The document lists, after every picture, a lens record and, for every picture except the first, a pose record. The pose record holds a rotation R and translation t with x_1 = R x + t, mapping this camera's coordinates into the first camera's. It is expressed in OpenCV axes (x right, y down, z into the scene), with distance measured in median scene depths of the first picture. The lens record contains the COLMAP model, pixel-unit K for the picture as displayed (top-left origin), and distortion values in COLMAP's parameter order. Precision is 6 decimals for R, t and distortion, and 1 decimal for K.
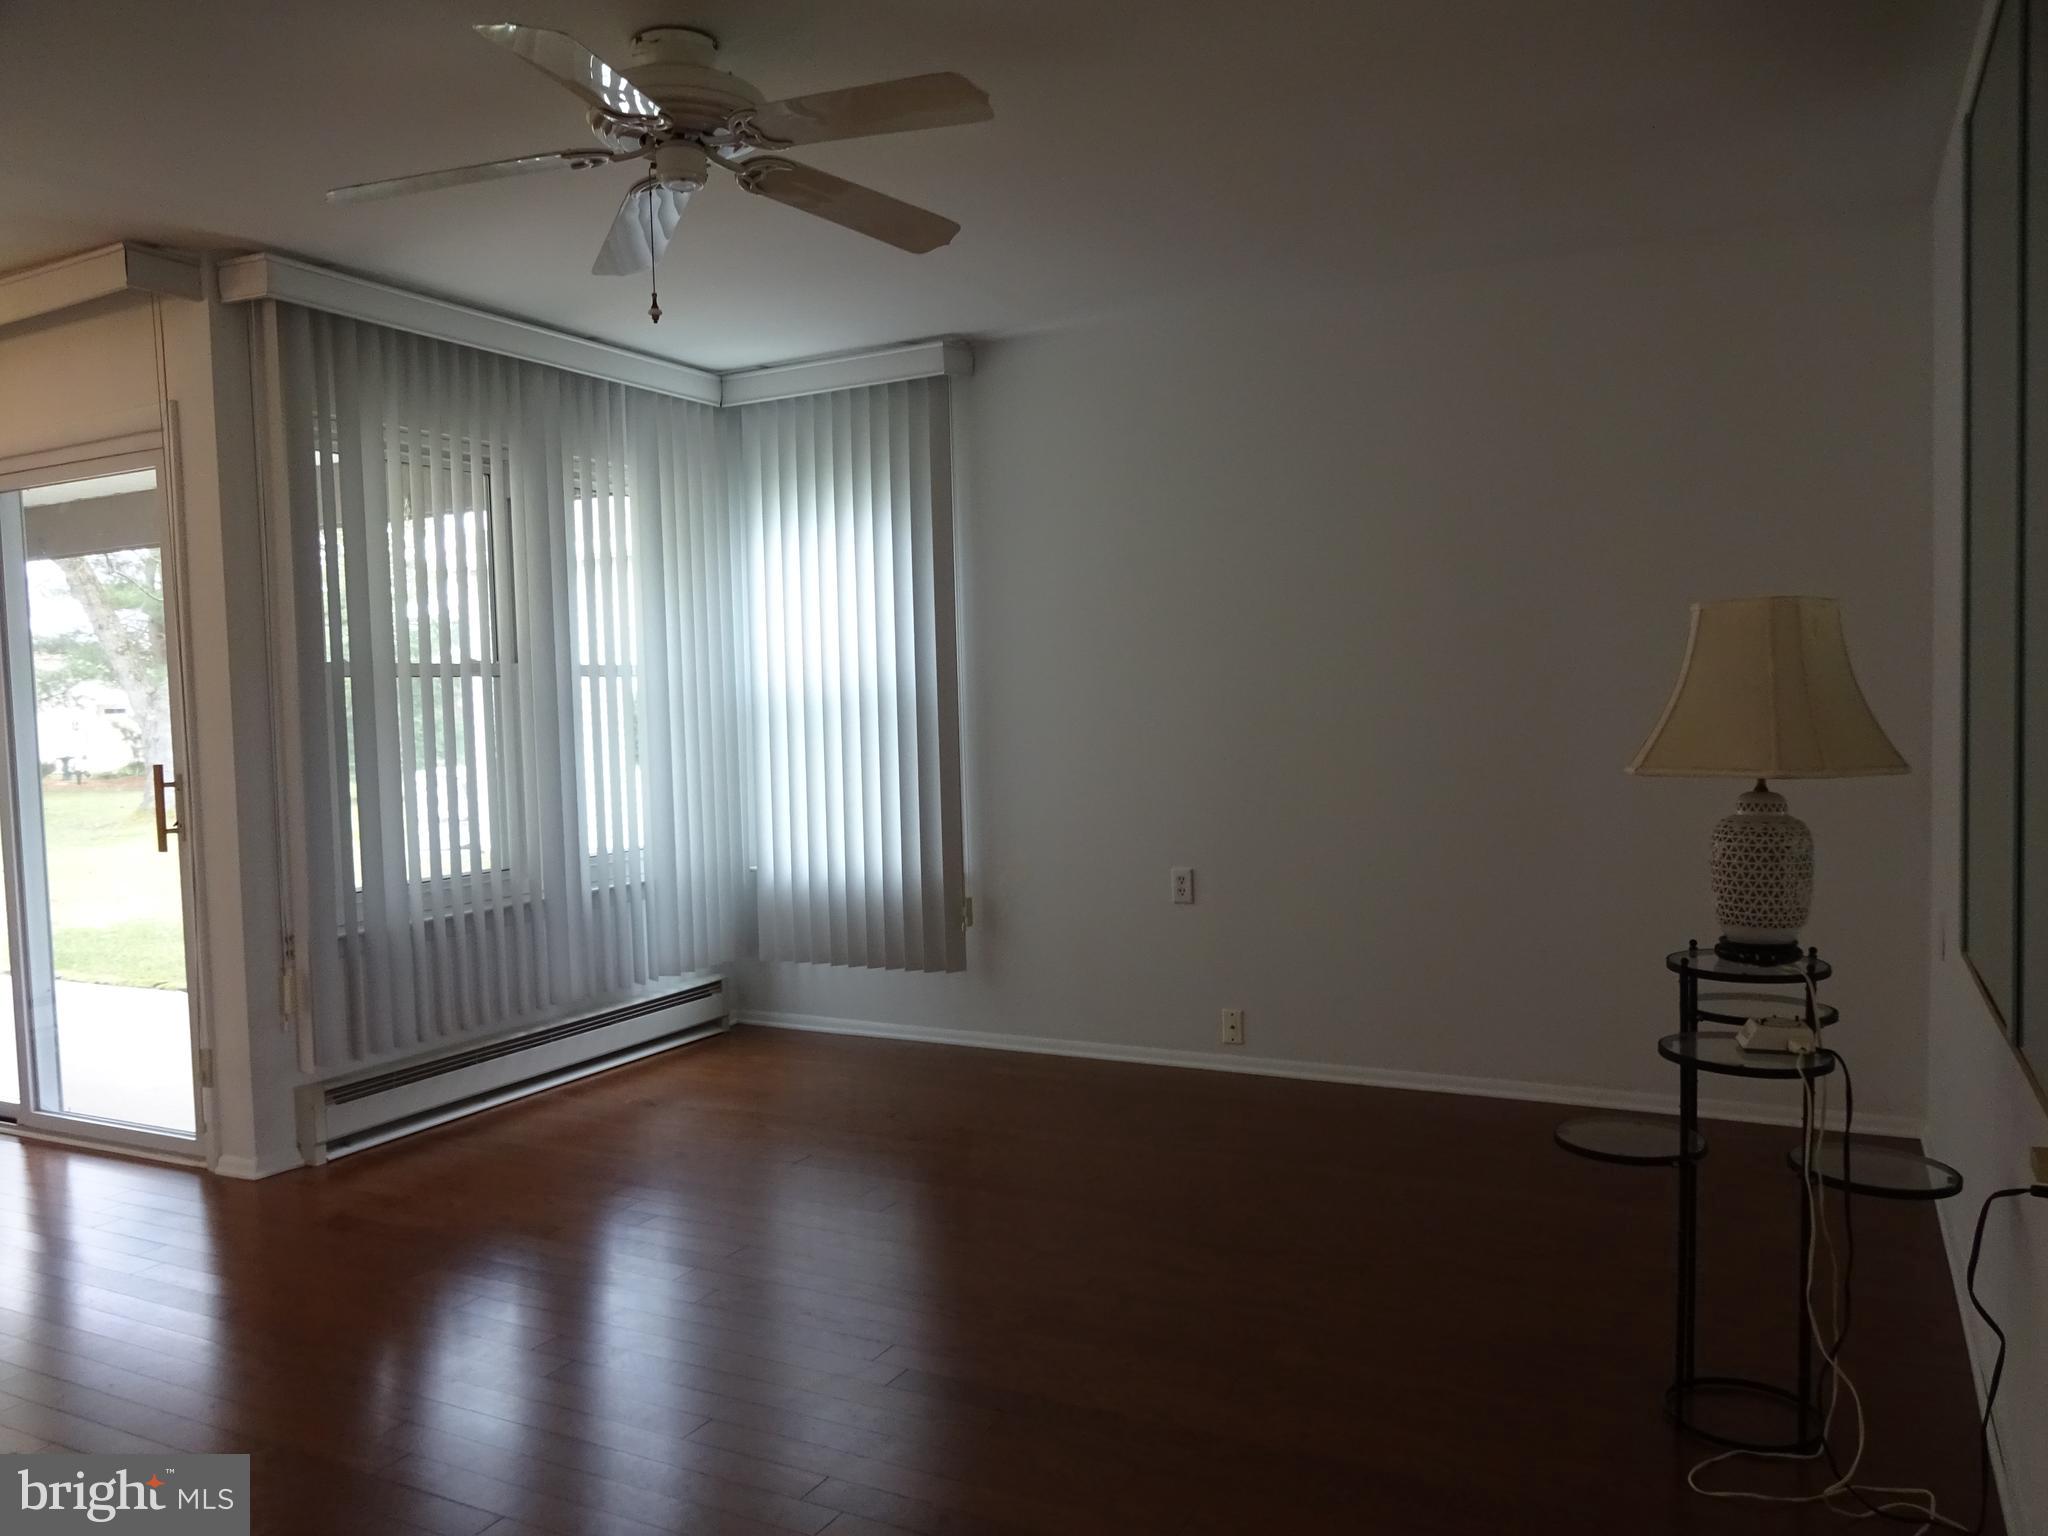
lens RADIAL K [[1503.9, 0, 1024.0], [0, 1503.9, 768.0], [0, 0, 1]] dist [-0.014179, 0.000989]
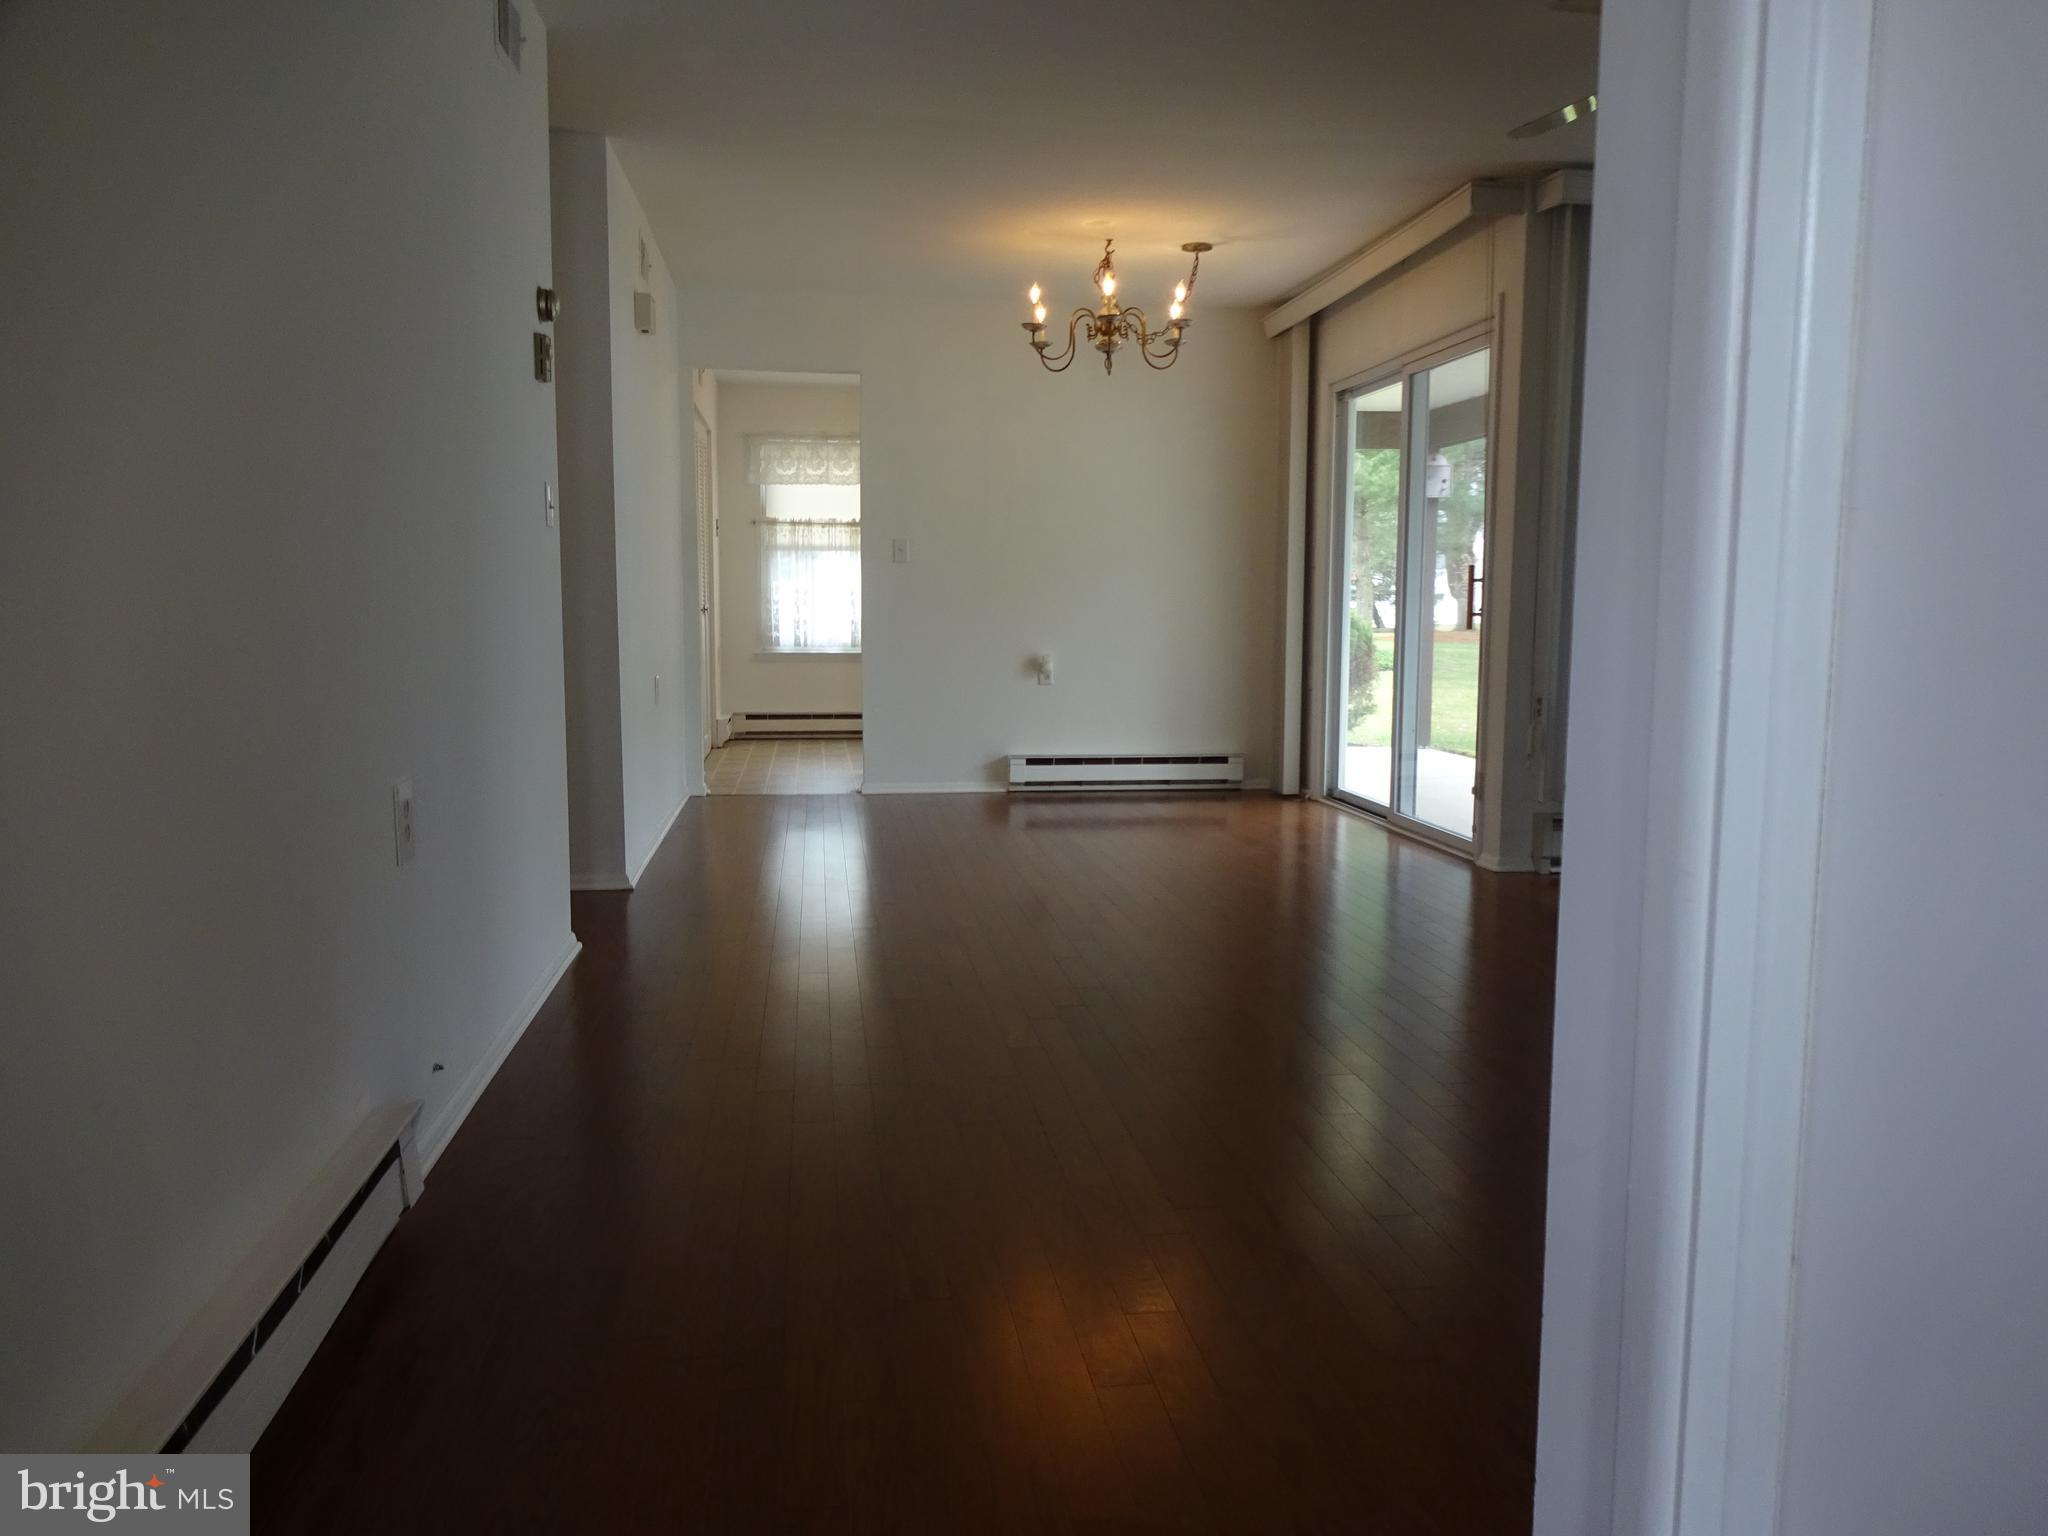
lens RADIAL K [[1551.7, 0, 1024.0], [0, 1551.7, 768.0], [0, 0, 1]] dist [-0.007214, -0.000081]
pose [[0.565260, 0.123935, -0.815549, 0.371818], [-0.063212, 0.992250, 0.106975, 0.055850], [0.822487, -0.008916, 0.568714, -0.150668]]
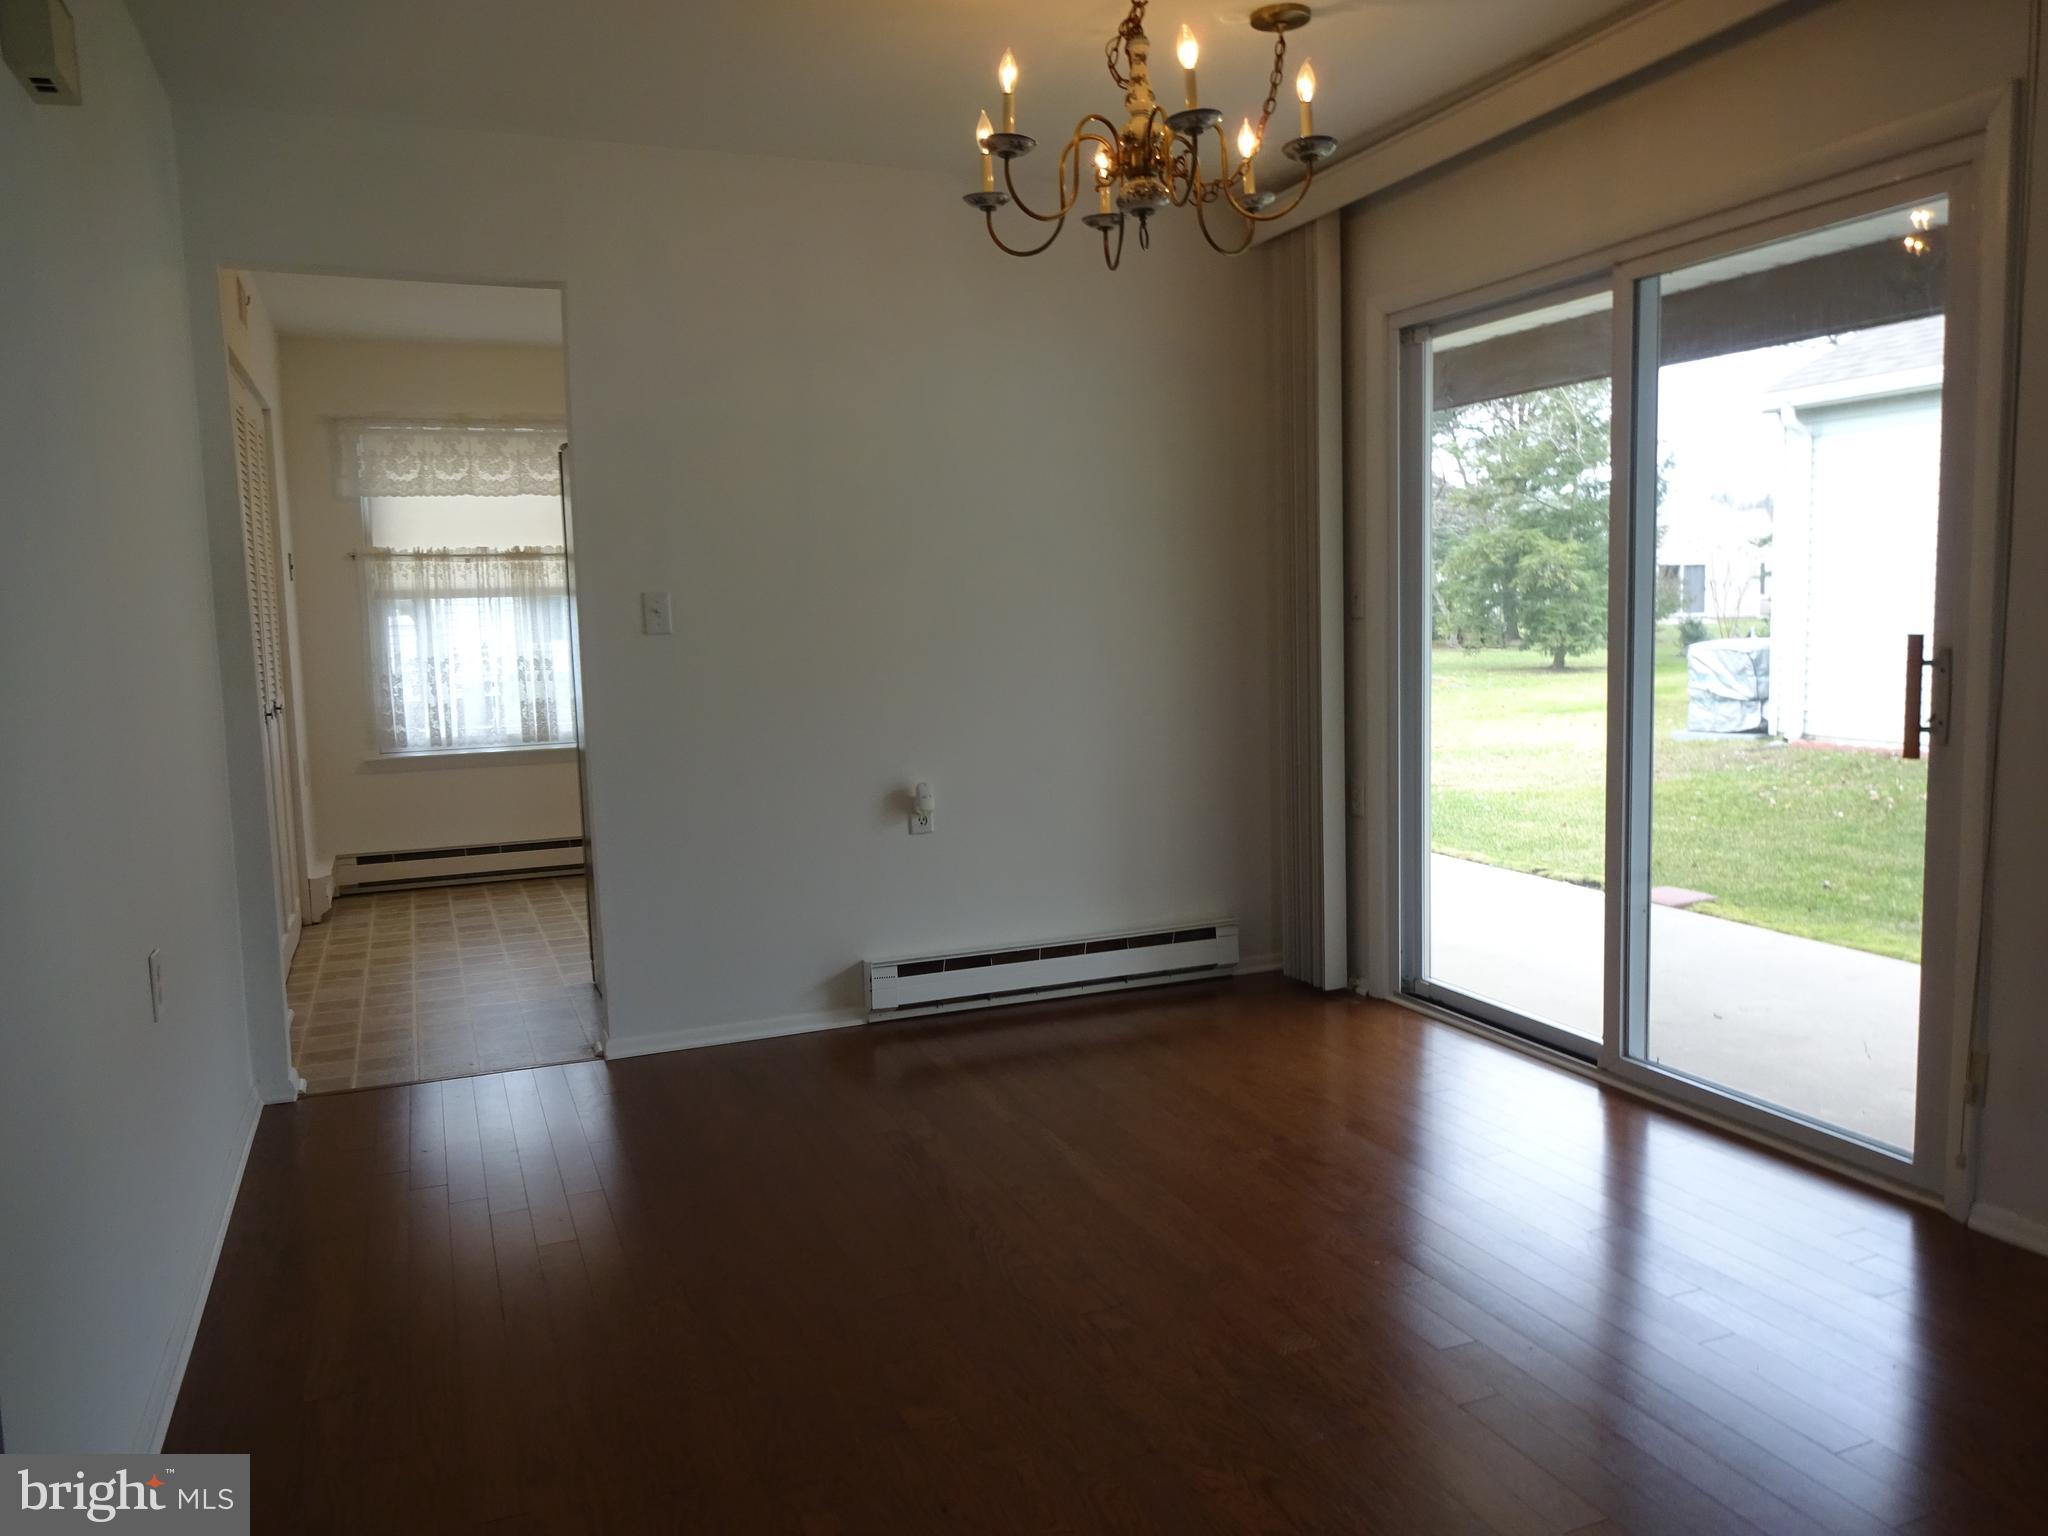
lens RADIAL K [[1504.3, 0, 1027.3], [0, 1504.3, 757.4], [0, 0, 1]] dist [-0.007868, 0.001038]
pose [[0.756809, 0.080573, -0.648651, -0.430180], [-0.029357, 0.995562, 0.089413, 0.004693], [0.652977, -0.048626, 0.755815, 0.197202]]
